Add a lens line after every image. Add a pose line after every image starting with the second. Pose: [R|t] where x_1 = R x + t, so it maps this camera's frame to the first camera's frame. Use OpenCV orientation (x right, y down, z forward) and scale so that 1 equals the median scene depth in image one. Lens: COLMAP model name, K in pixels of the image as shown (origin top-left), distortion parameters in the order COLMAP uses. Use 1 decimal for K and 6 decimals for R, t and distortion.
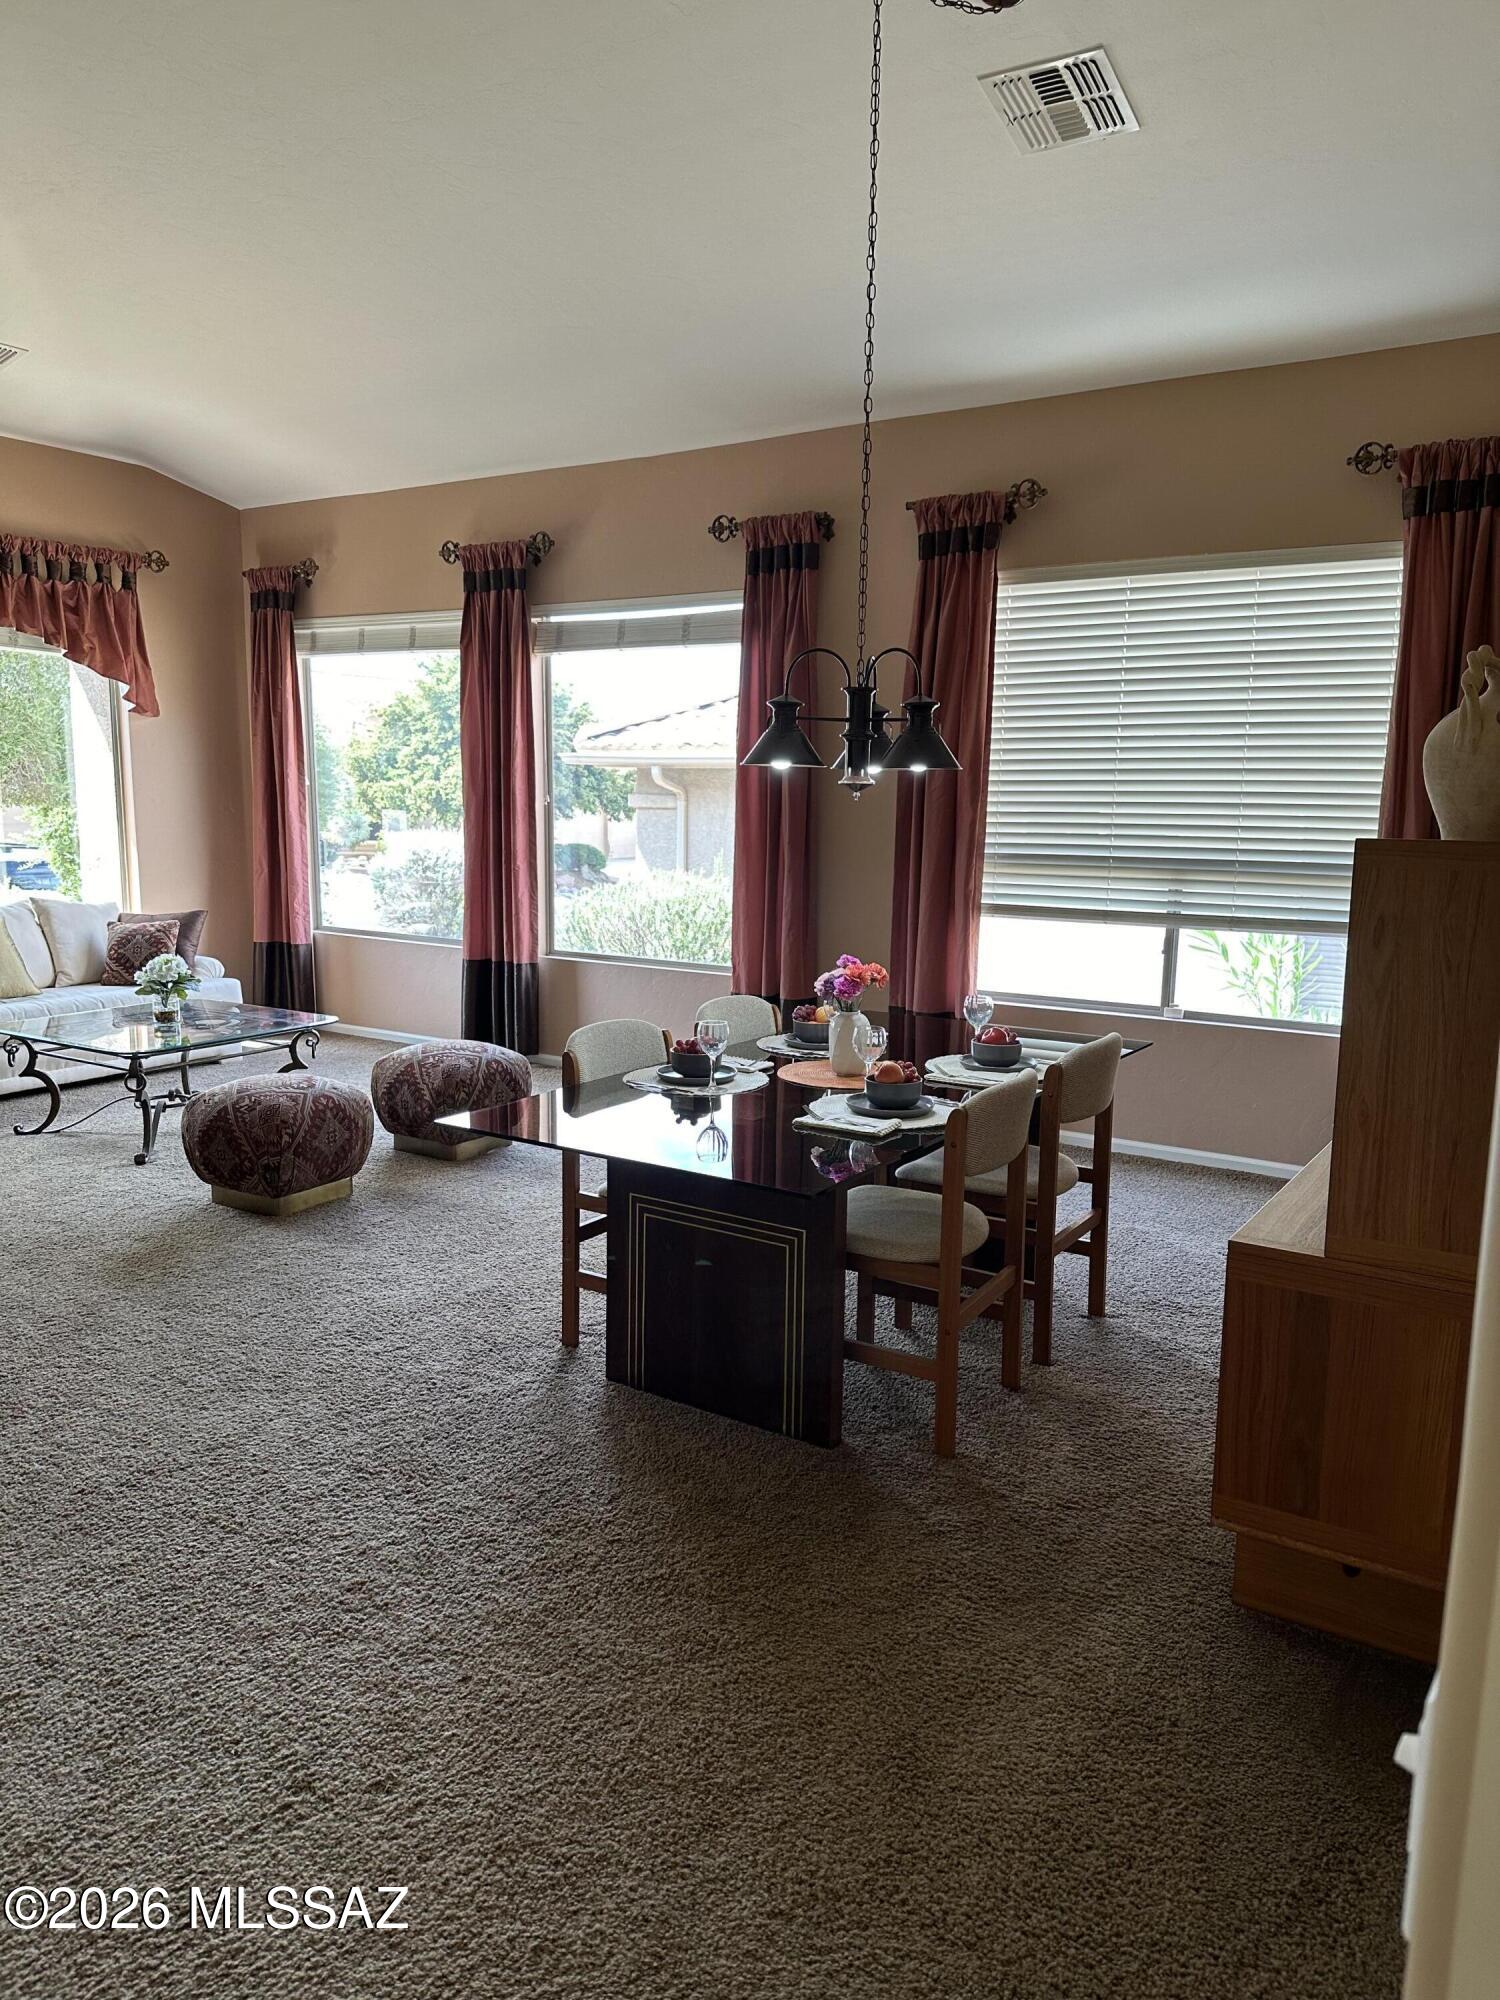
lens RADIAL K [[1394.7, 0, 748.8], [0, 1394.7, 1017.9], [0, 0, 1]] dist [0.060675, -0.099202]
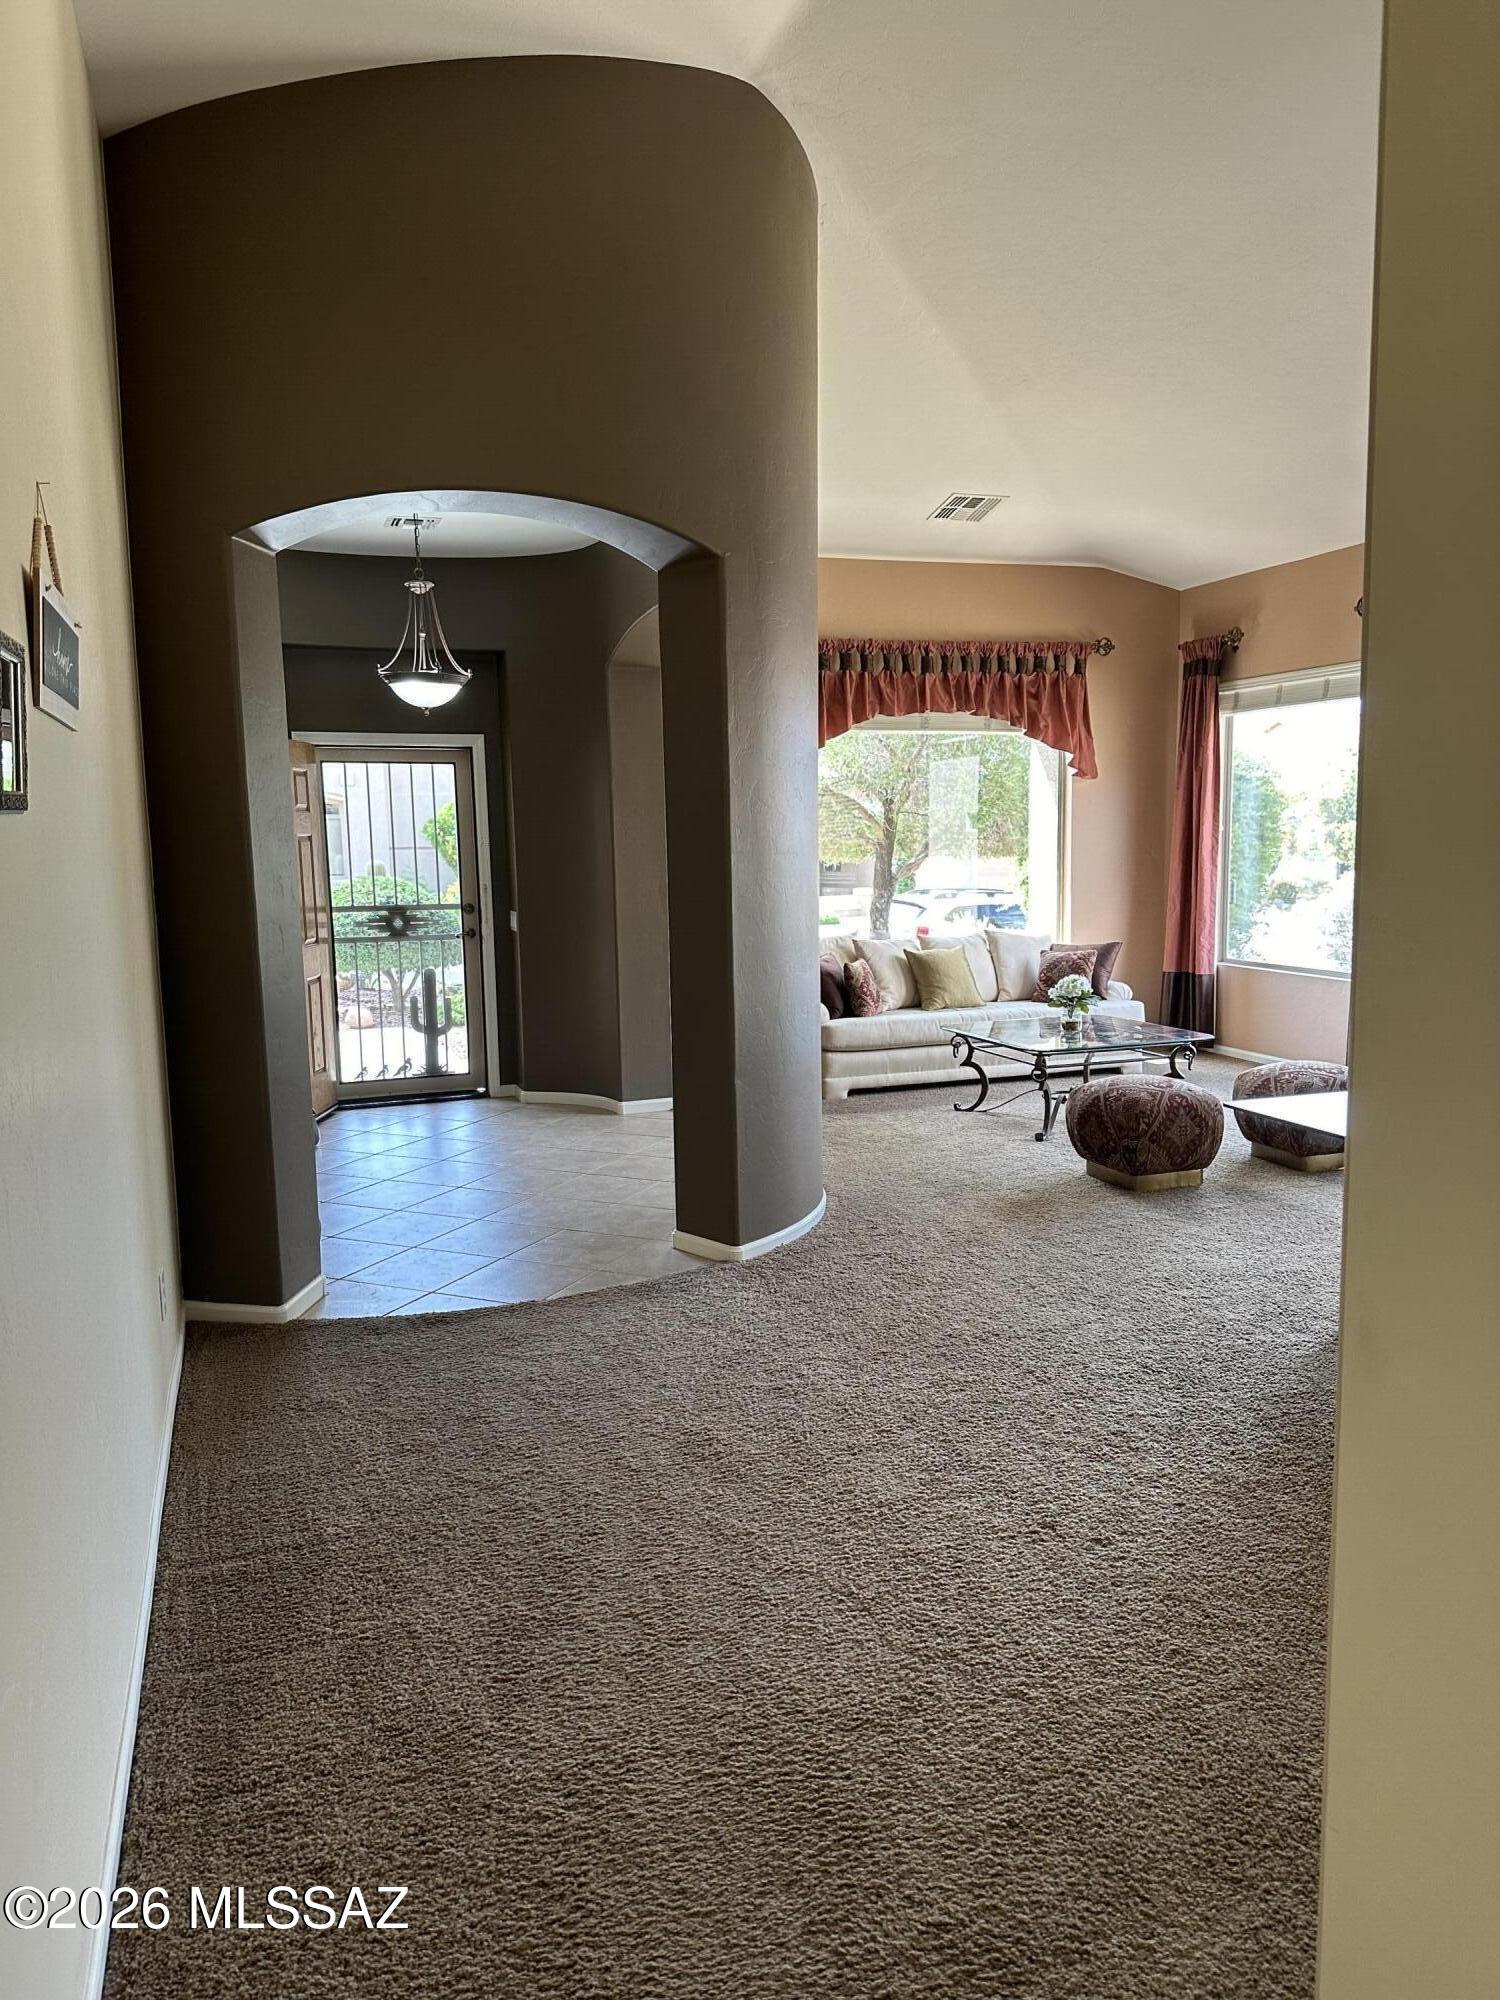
lens RADIAL K [[1394.7, 0, 748.8], [0, 1394.7, 1017.9], [0, 0, 1]] dist [0.060675, -0.099202]
pose [[0.788332, 0.048933, -0.613301, 0.096537], [-0.068005, 0.997654, -0.007813, 0.018071], [0.611481, 0.047867, 0.789810, -0.114483]]
